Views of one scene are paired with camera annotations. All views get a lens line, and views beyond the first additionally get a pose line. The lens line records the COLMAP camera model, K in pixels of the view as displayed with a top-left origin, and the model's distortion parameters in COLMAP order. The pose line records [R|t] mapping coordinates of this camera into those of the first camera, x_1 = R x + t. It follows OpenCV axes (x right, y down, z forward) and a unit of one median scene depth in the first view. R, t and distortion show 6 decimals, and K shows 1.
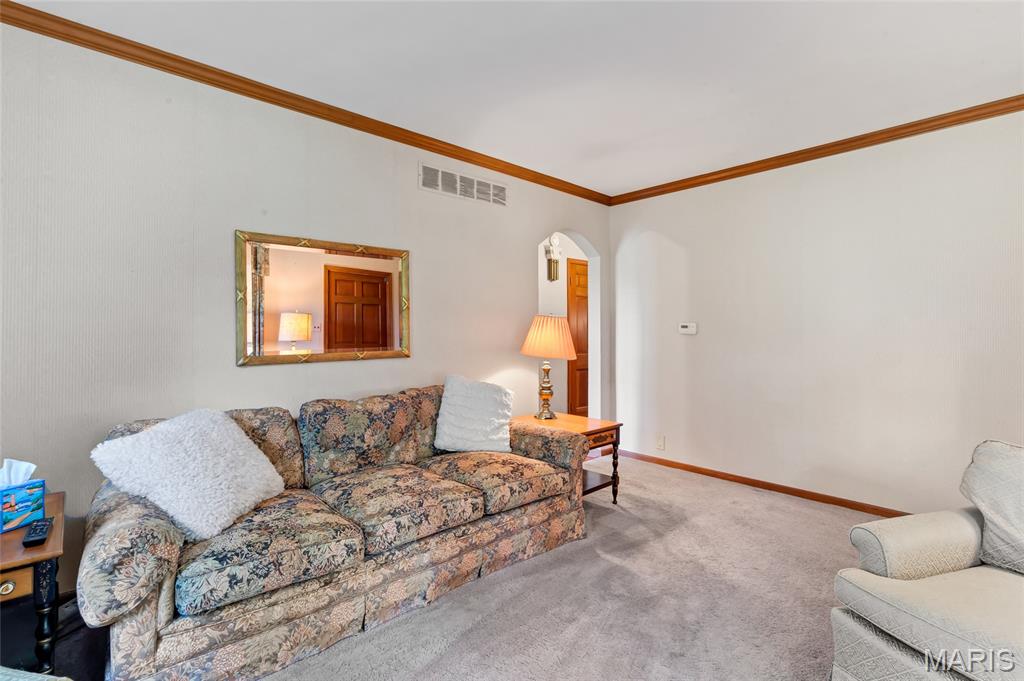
lens RADIAL K [[470.2, 0, 508.1], [0, 470.2, 330.2], [0, 0, 1]] dist [-0.002226, -0.000309]
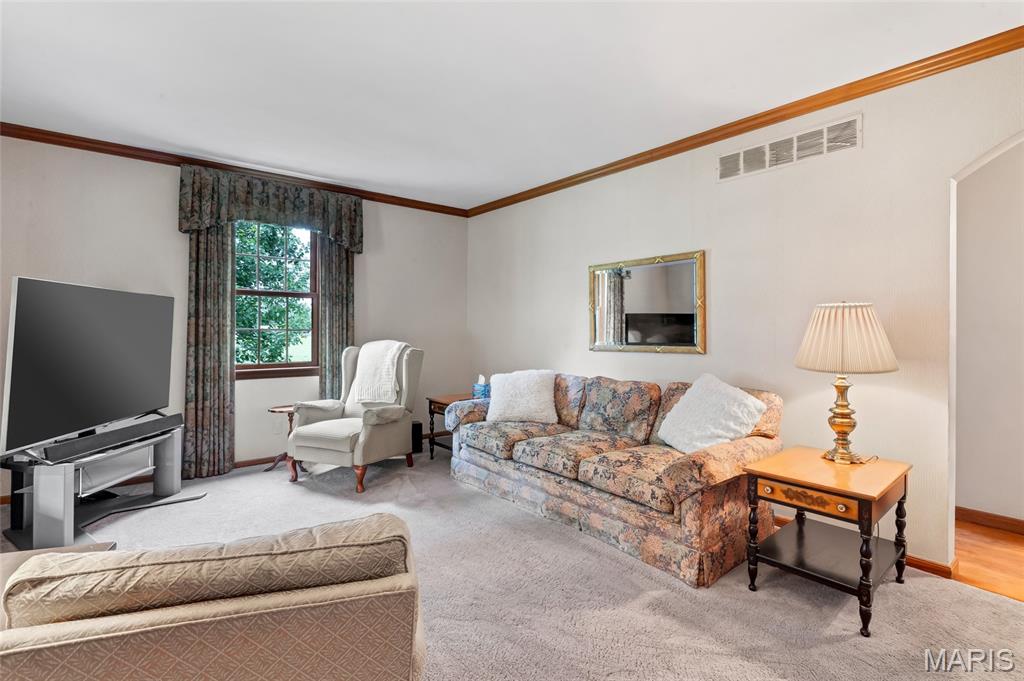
lens RADIAL K [[470.2, 0, 508.3], [0, 470.2, 337.7], [0, 0, 1]] dist [-0.002226, -0.000309]
pose [[-0.036004, 0.014430, -0.999247, 1.022884], [-0.002719, 0.999891, 0.014537, 0.009312], [0.999348, 0.003240, -0.035961, 0.759724]]
